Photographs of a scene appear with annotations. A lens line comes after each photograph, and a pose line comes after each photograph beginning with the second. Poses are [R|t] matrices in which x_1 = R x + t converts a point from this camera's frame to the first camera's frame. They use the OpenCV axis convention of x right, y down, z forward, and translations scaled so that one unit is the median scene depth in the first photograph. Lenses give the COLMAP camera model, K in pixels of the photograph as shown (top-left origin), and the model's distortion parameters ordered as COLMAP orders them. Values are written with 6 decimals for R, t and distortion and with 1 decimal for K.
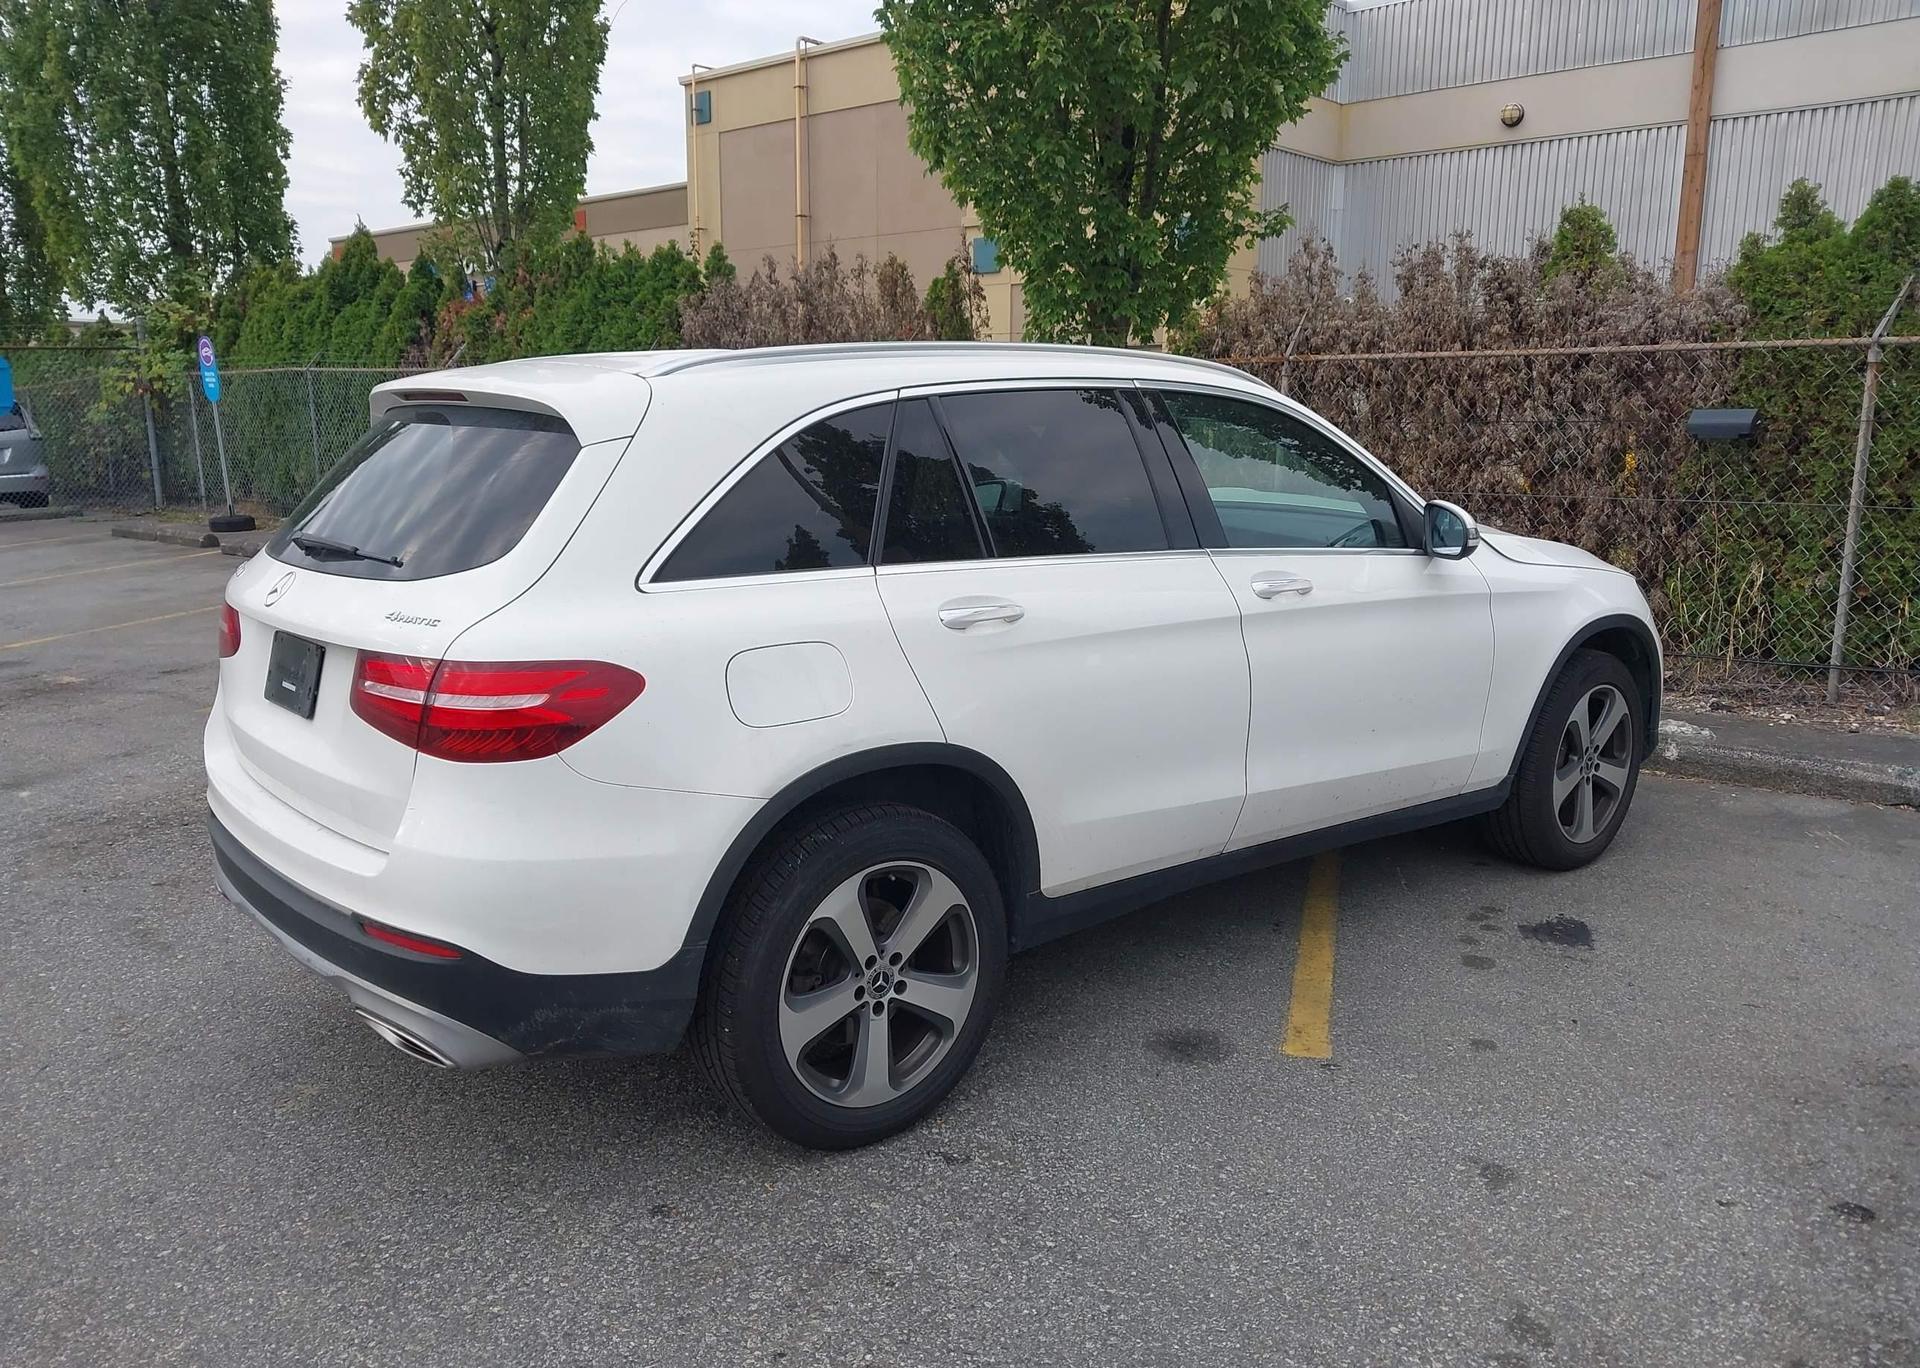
lens RADIAL K [[1526.6, 0, 953.6], [0, 1526.6, 702.5], [0, 0, 1]] dist [0.020365, -0.026372]
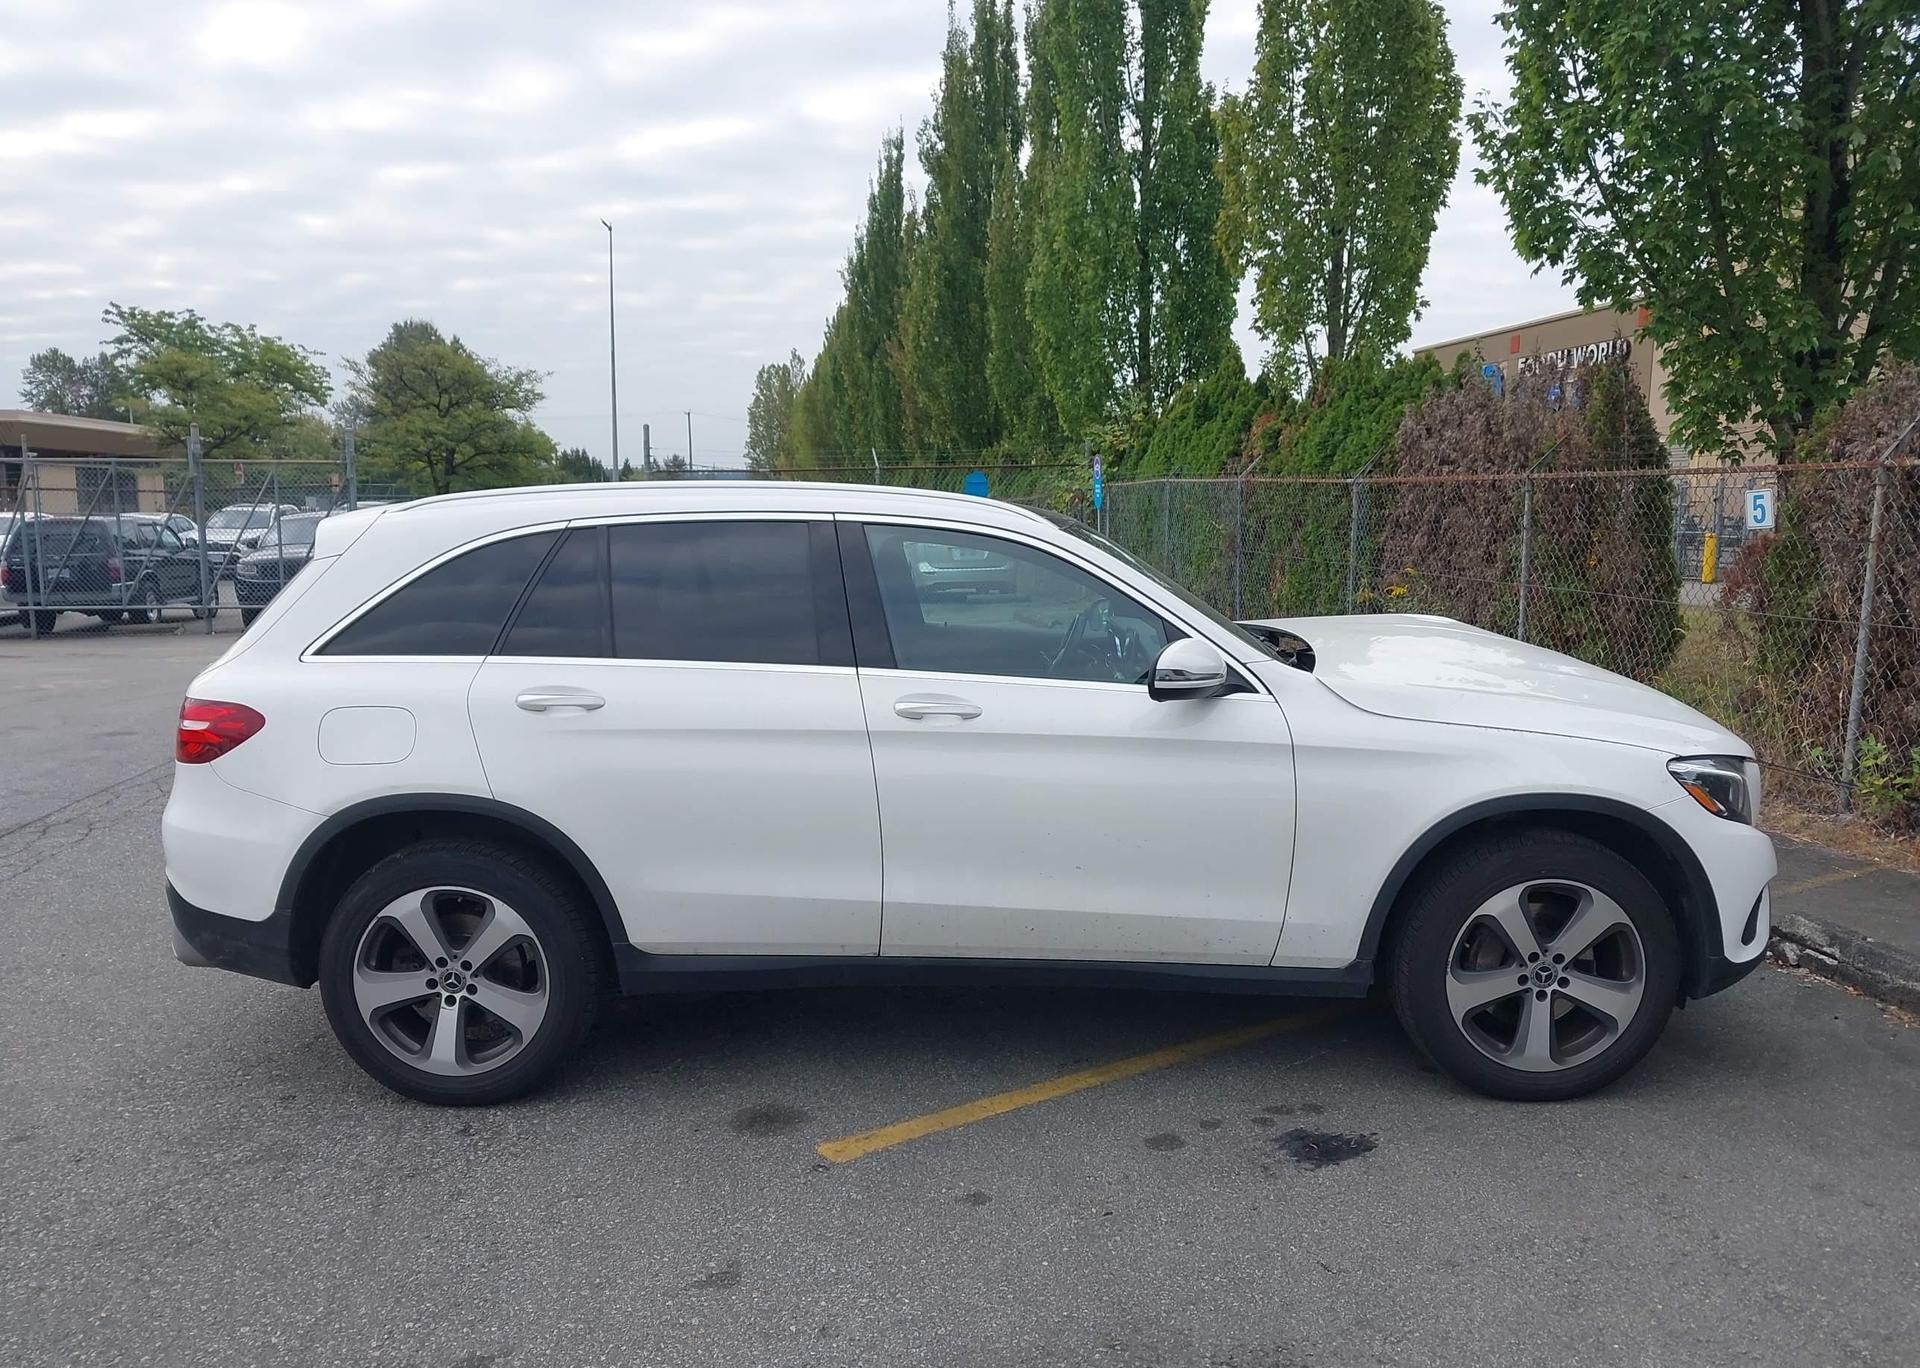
lens RADIAL K [[1526.6, 0, 950.5], [0, 1526.6, 701.7], [0, 0, 1]] dist [0.020365, -0.026372]
pose [[0.756686, 0.083865, -0.648377, 0.737063], [-0.125310, 0.991956, -0.017936, -0.052400], [0.641657, 0.094820, 0.761108, 0.183561]]
